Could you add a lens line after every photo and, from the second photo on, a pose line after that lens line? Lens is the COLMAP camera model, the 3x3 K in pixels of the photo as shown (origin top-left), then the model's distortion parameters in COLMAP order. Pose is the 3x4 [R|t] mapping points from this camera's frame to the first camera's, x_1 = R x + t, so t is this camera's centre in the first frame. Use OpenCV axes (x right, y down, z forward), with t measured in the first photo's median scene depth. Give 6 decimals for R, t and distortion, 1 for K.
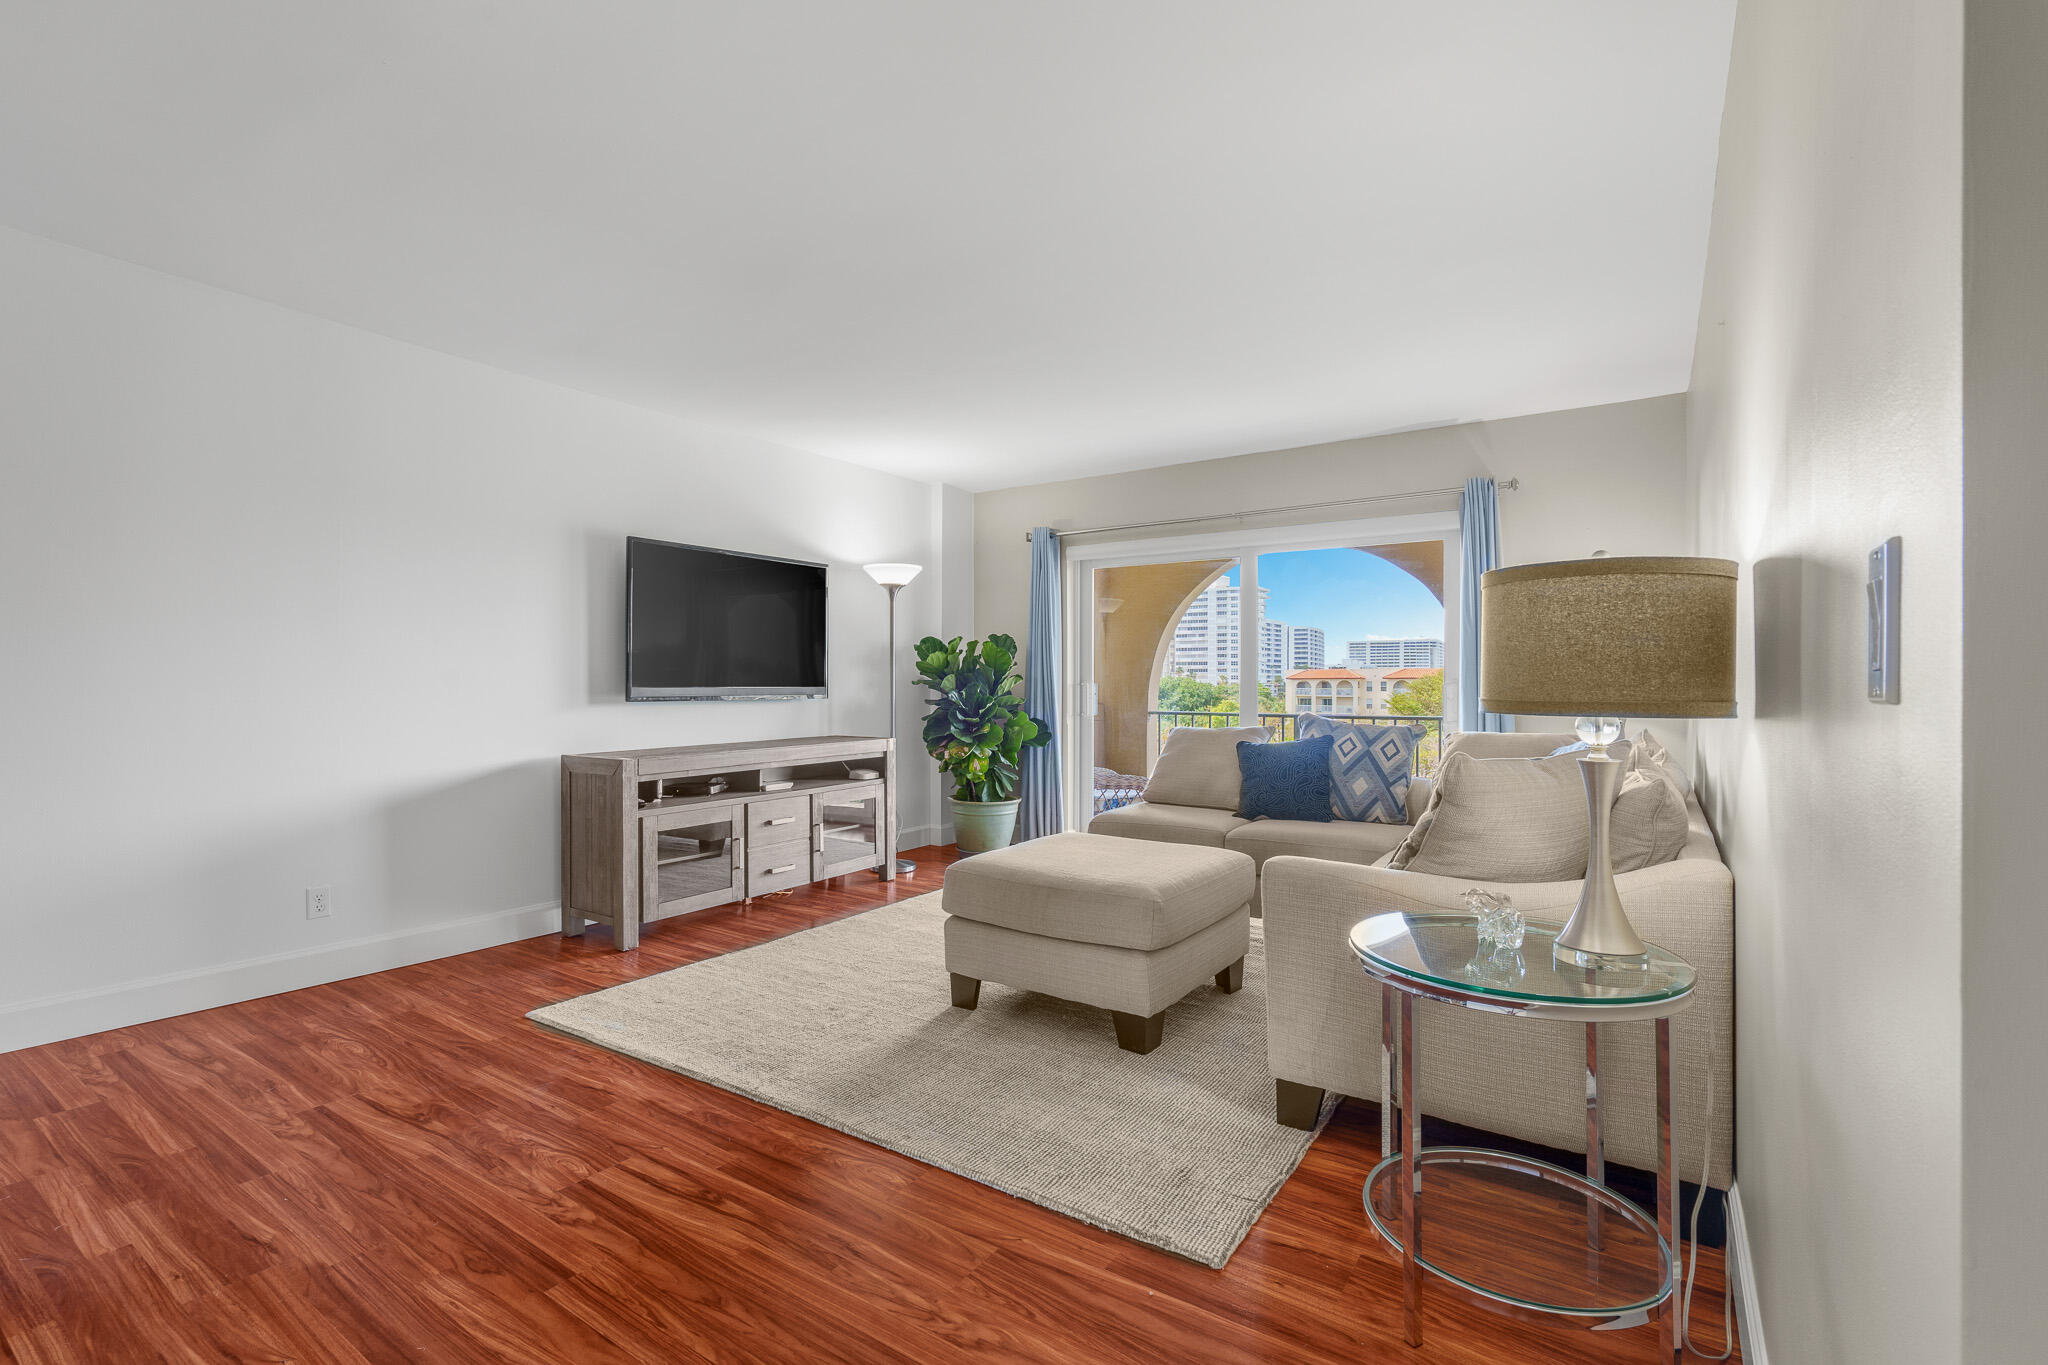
lens RADIAL K [[910.1, 0, 1083.4], [0, 910.1, 678.0], [0, 0, 1]] dist [0.002889, -0.000046]
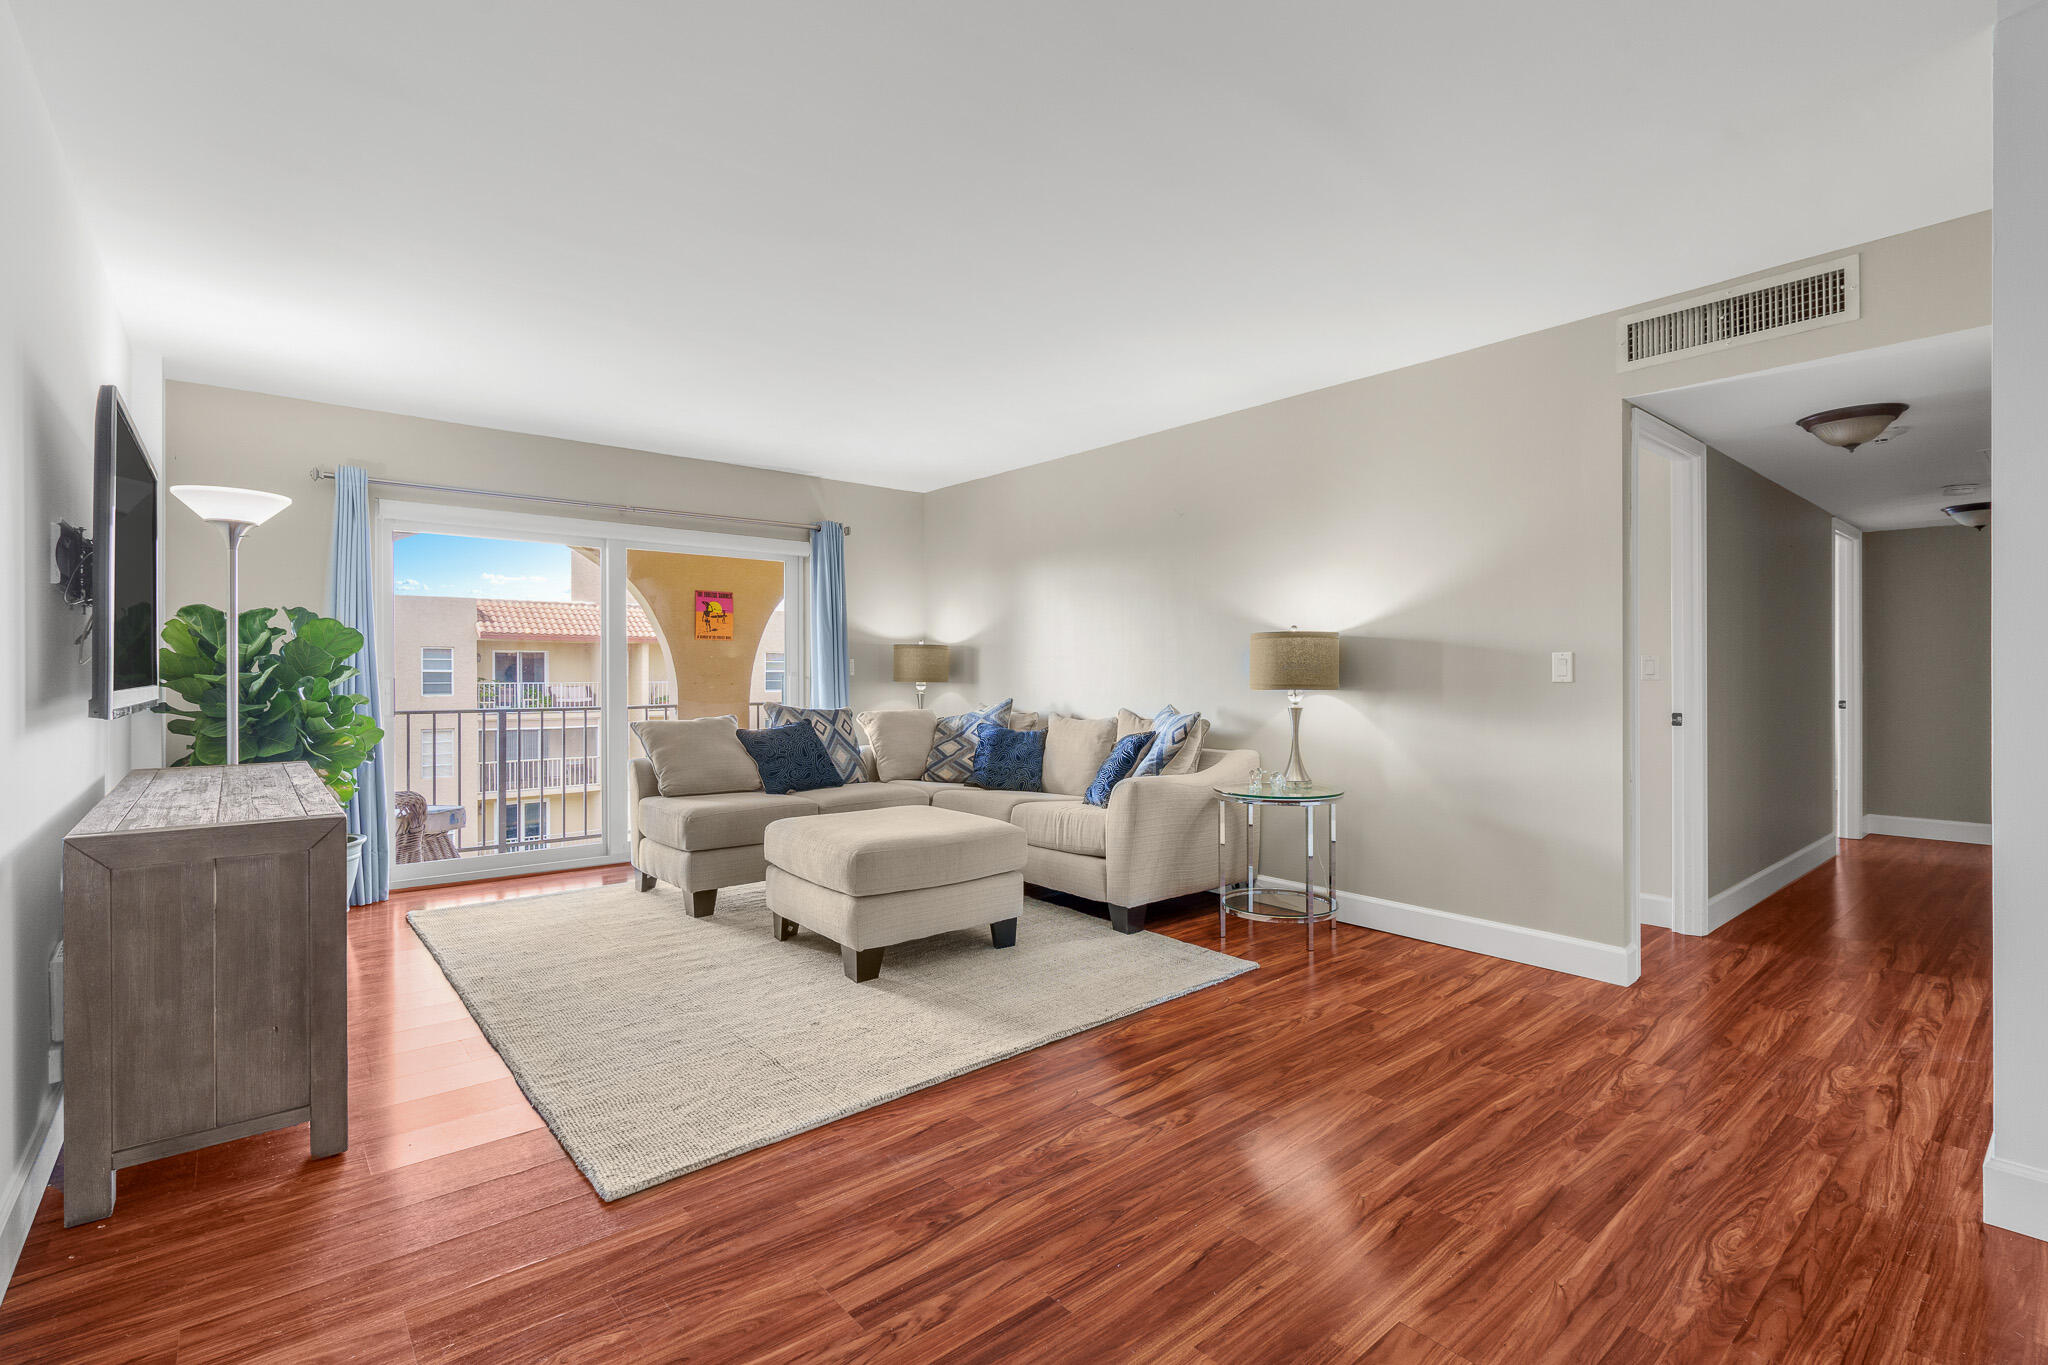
lens RADIAL K [[910.1, 0, 964.9], [0, 910.1, 678.3], [0, 0, 1]] dist [0.002889, -0.000046]
pose [[0.325761, -0.007177, 0.945425, -1.221614], [-0.005230, 0.999942, 0.009393, -0.007229], [-0.945438, -0.008004, 0.325705, 0.594564]]
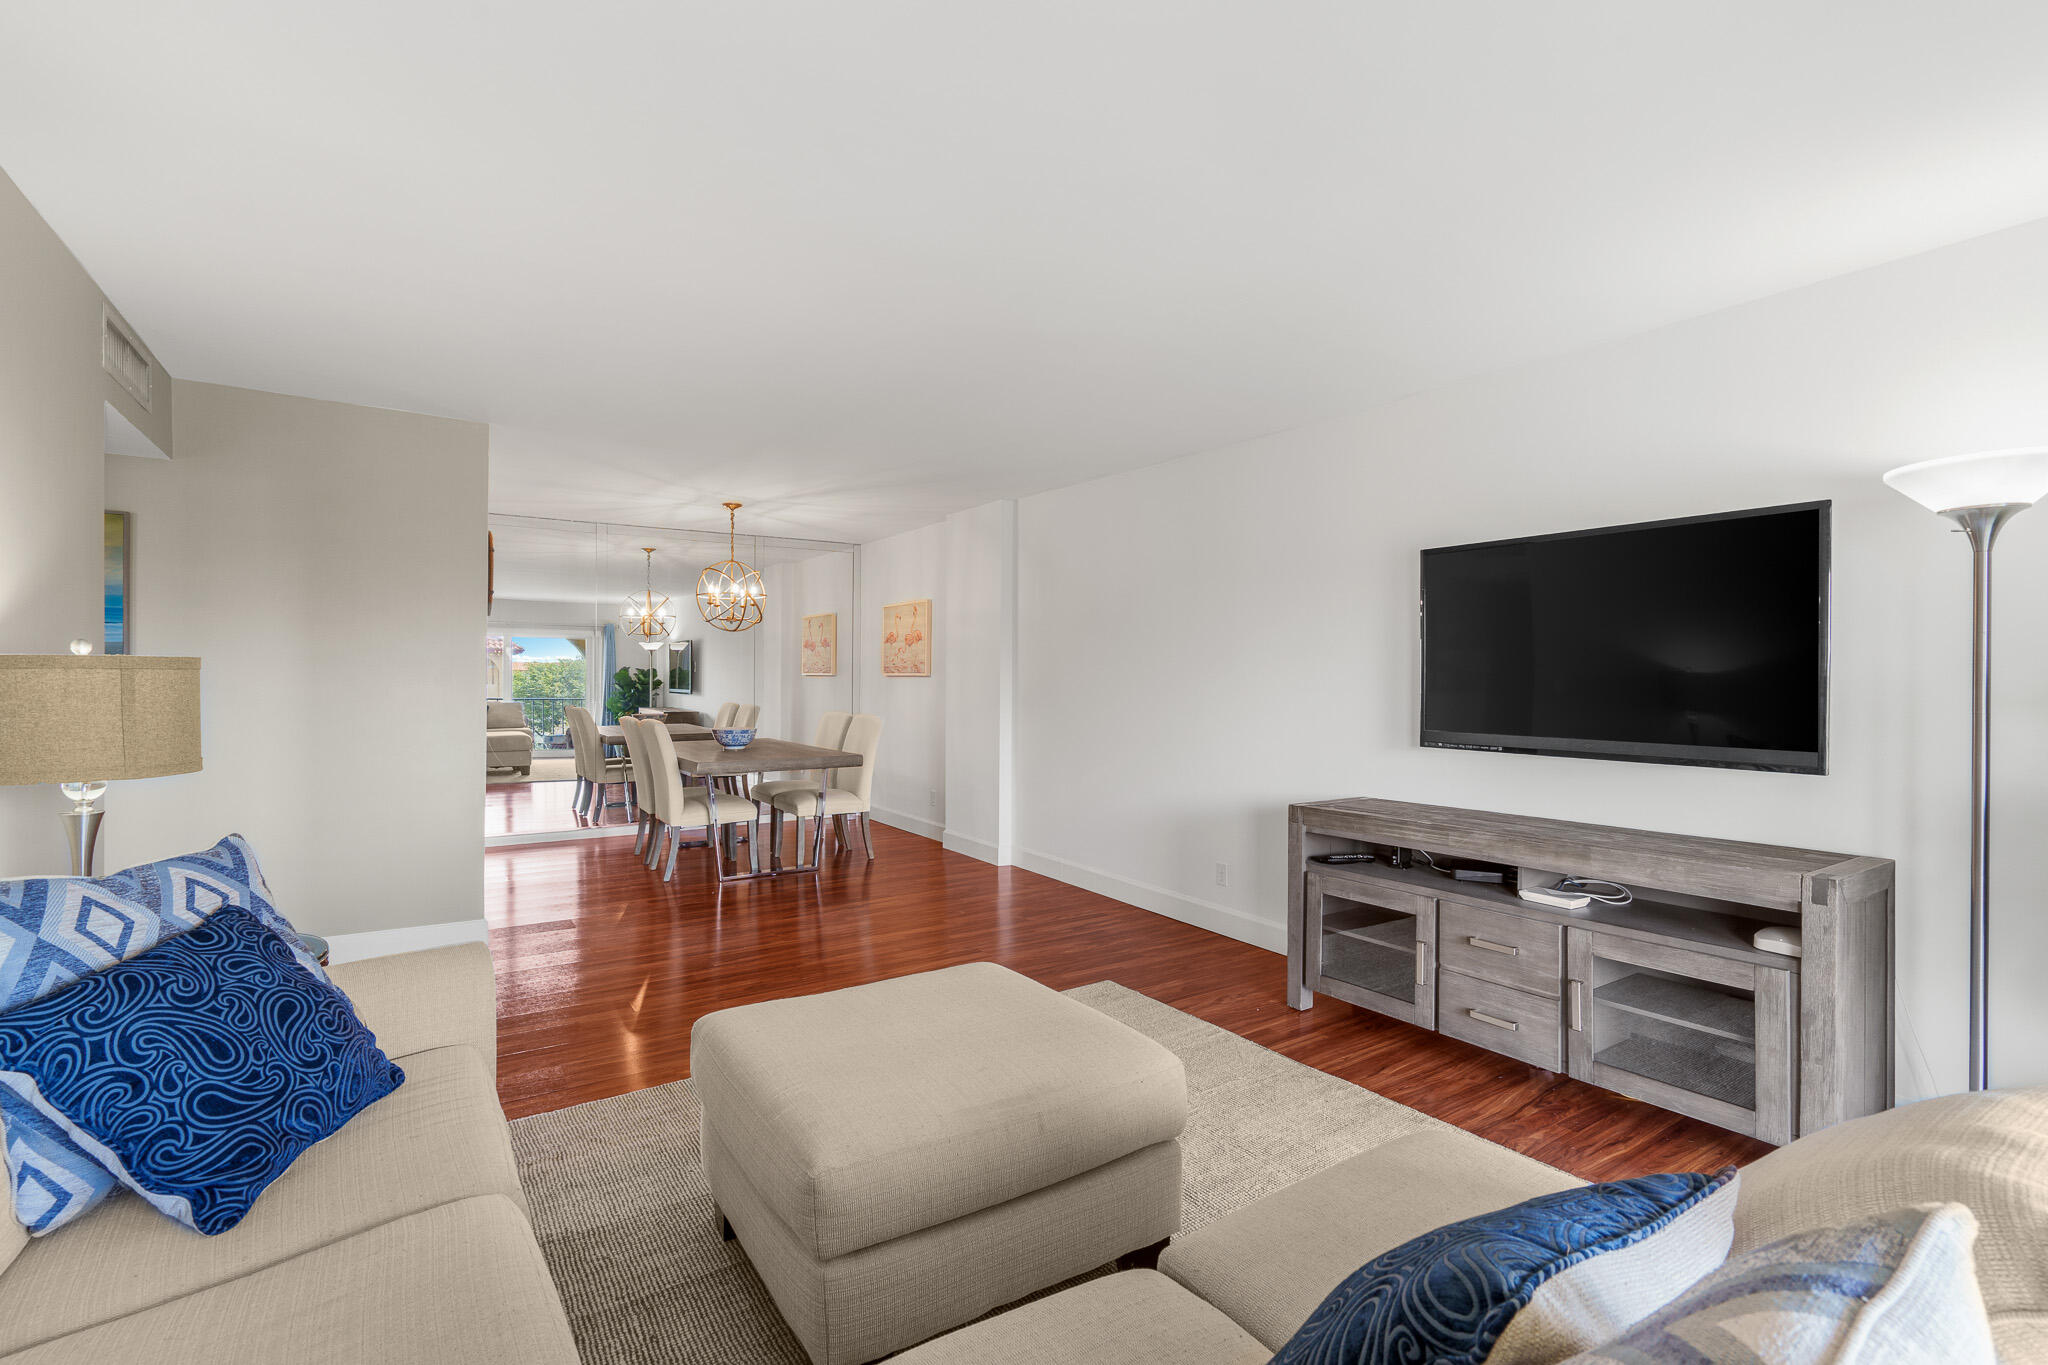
lens RADIAL K [[910.1, 0, 1018.9], [0, 910.1, 686.7], [0, 0, 1]] dist [0.002889, -0.000046]
pose [[-0.412478, -0.001695, -0.910966, 0.624220], [-0.008995, 0.999957, 0.002212, -0.040529], [0.910923, 0.009107, -0.412476, 1.505907]]
